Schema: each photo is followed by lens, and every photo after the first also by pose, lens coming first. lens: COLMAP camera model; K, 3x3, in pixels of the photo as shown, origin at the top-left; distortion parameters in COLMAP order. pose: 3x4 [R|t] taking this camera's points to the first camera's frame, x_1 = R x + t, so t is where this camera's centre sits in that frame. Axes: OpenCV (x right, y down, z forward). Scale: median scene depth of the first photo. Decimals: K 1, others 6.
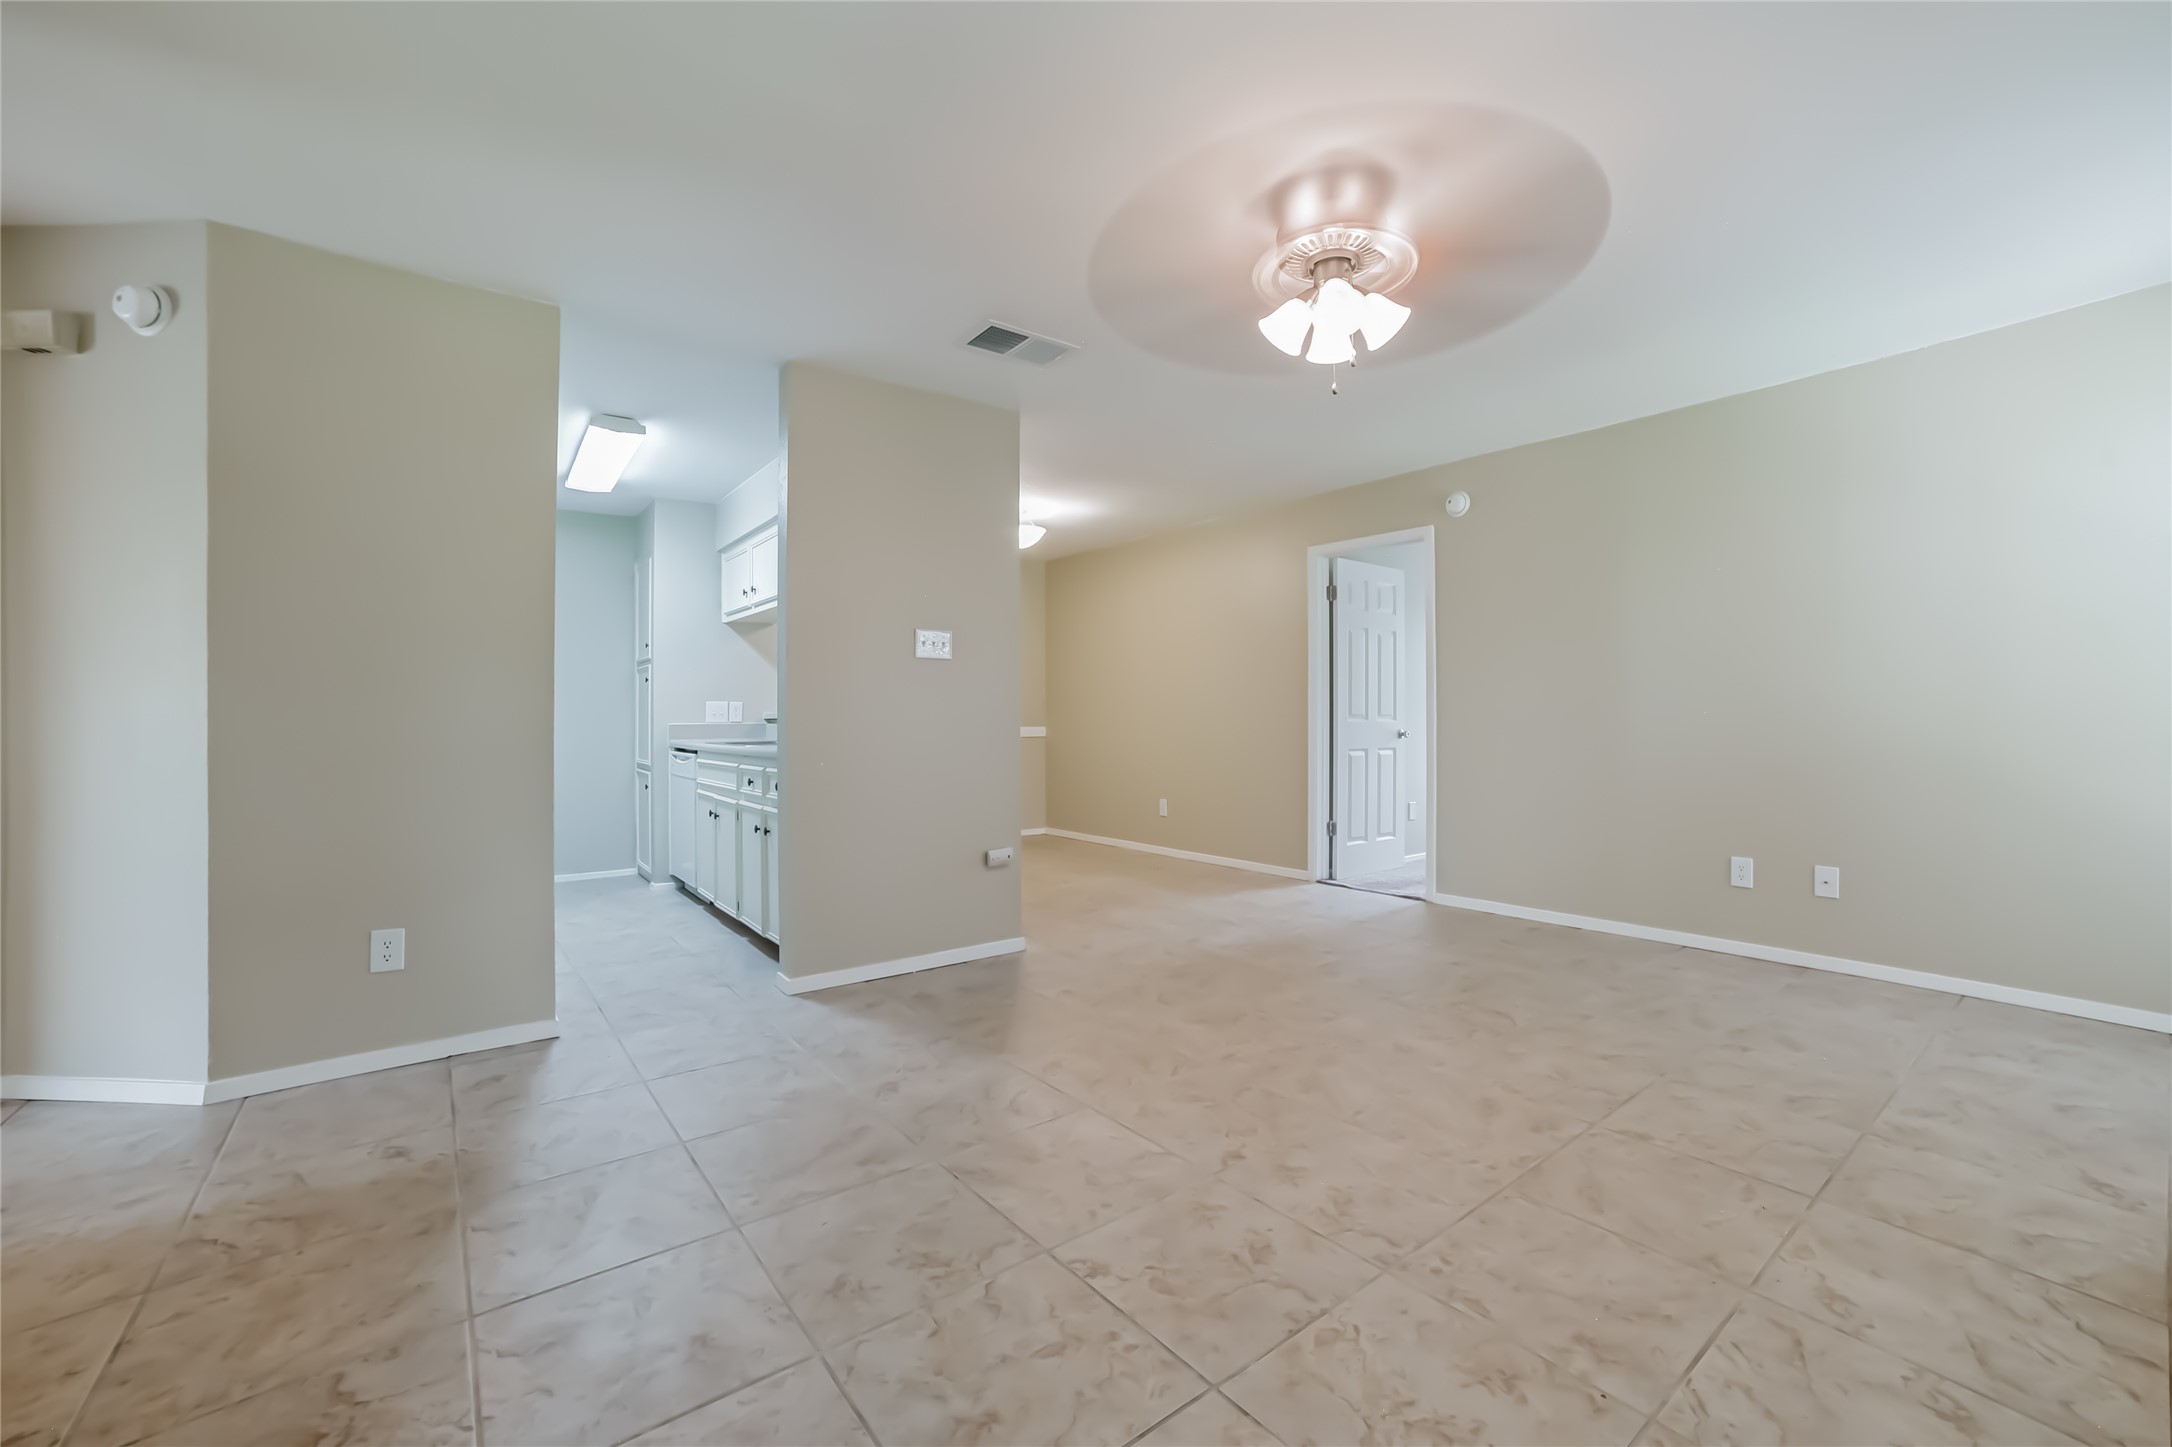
lens RADIAL K [[903.5, 0, 1089.8], [0, 903.5, 704.9], [0, 0, 1]] dist [-0.087038, 0.037580]
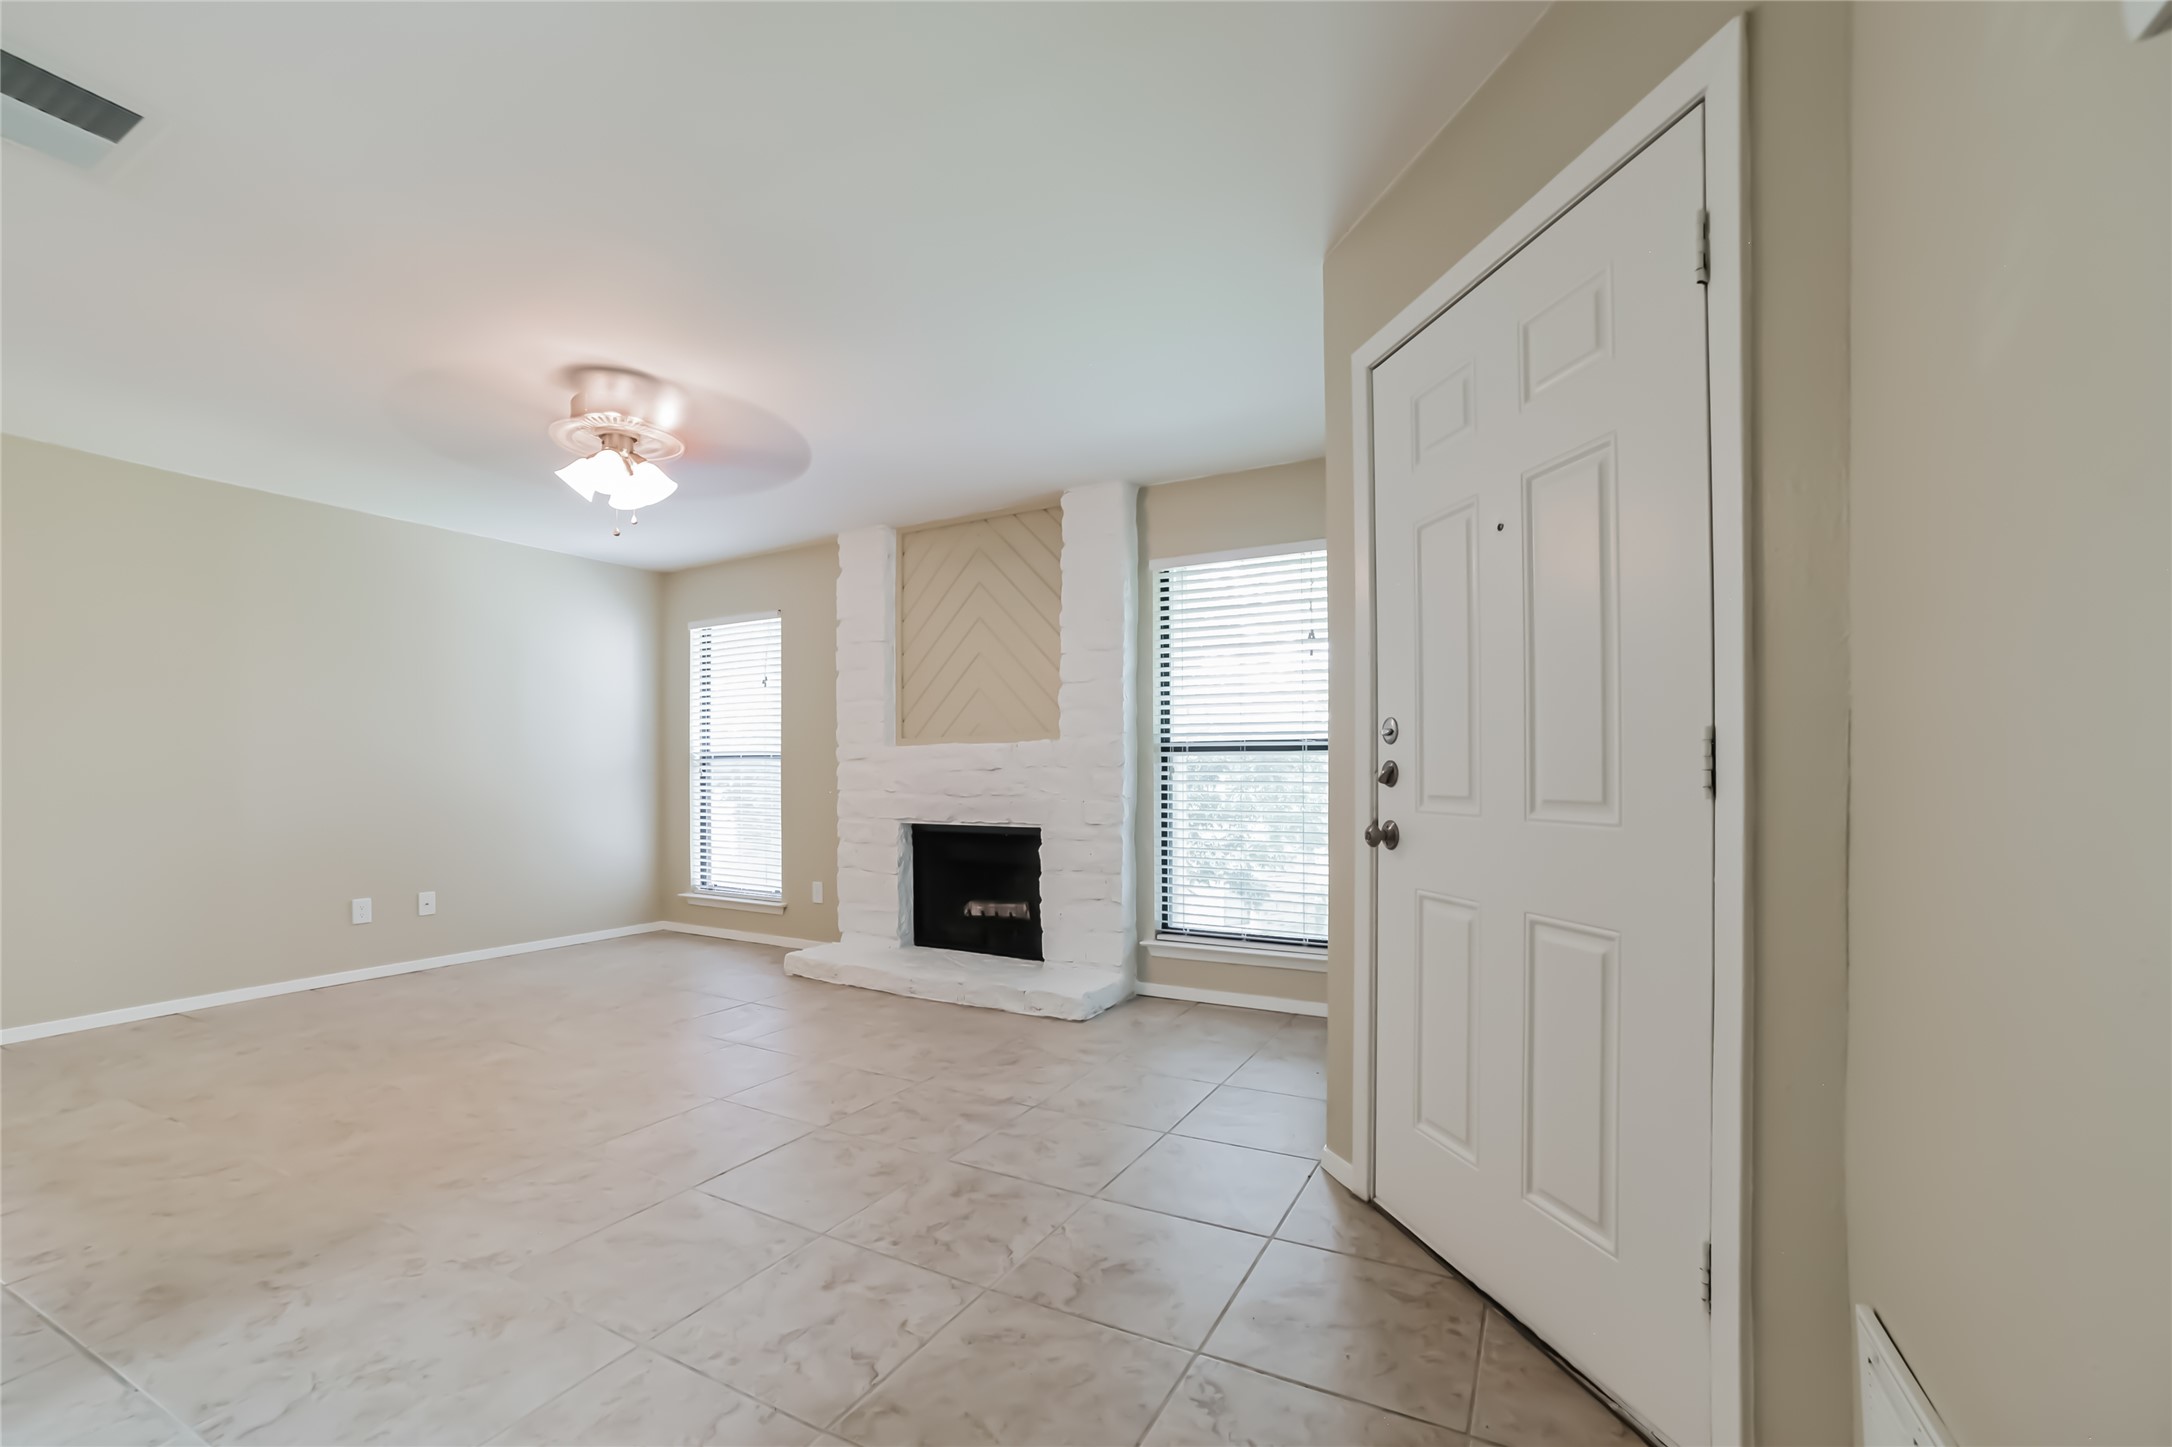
lens RADIAL K [[891.4, 0, 1108.6], [0, 891.4, 762.7], [0, 0, 1]] dist [-0.083782, 0.040919]
pose [[-0.426094, 0.016832, 0.904522, -1.049157], [-0.005805, 0.999755, -0.021339, 0.006321], [-0.904660, -0.014343, -0.425892, 0.760621]]
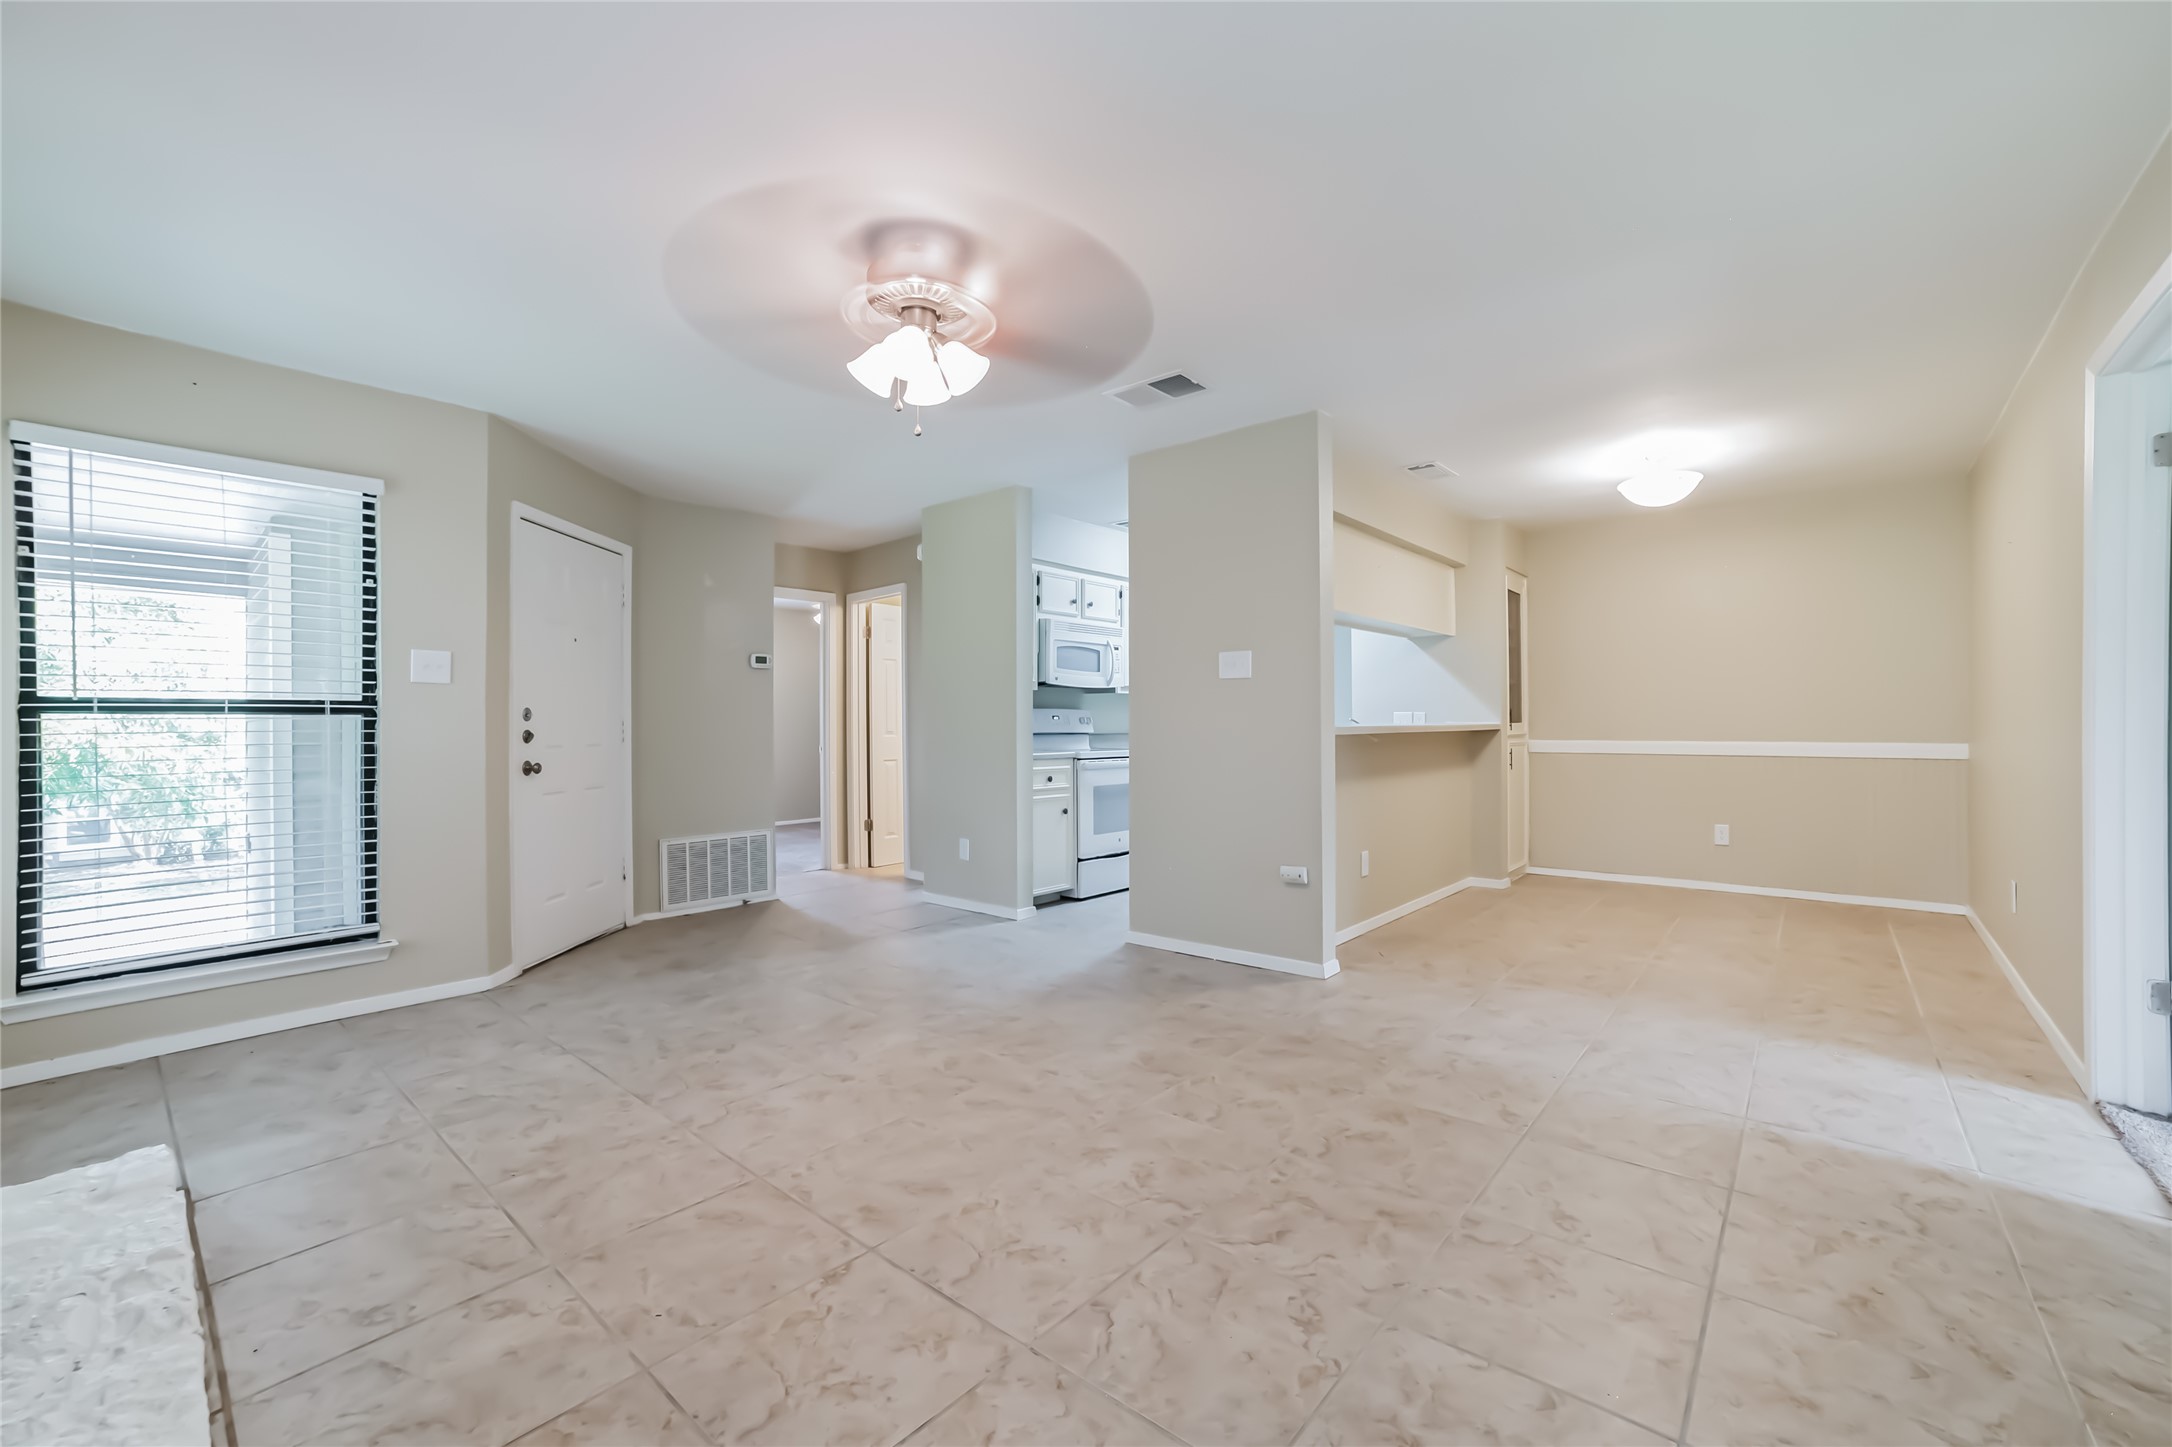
lens RADIAL K [[879.5, 0, 1086.0], [0, 879.5, 723.5], [0, 0, 1]] dist [-0.091201, 0.049009]
pose [[0.202960, 0.006901, -0.979163, 1.128657], [0.017317, 0.999793, 0.010636, -0.016240], [0.979034, -0.019115, 0.202798, 0.837766]]
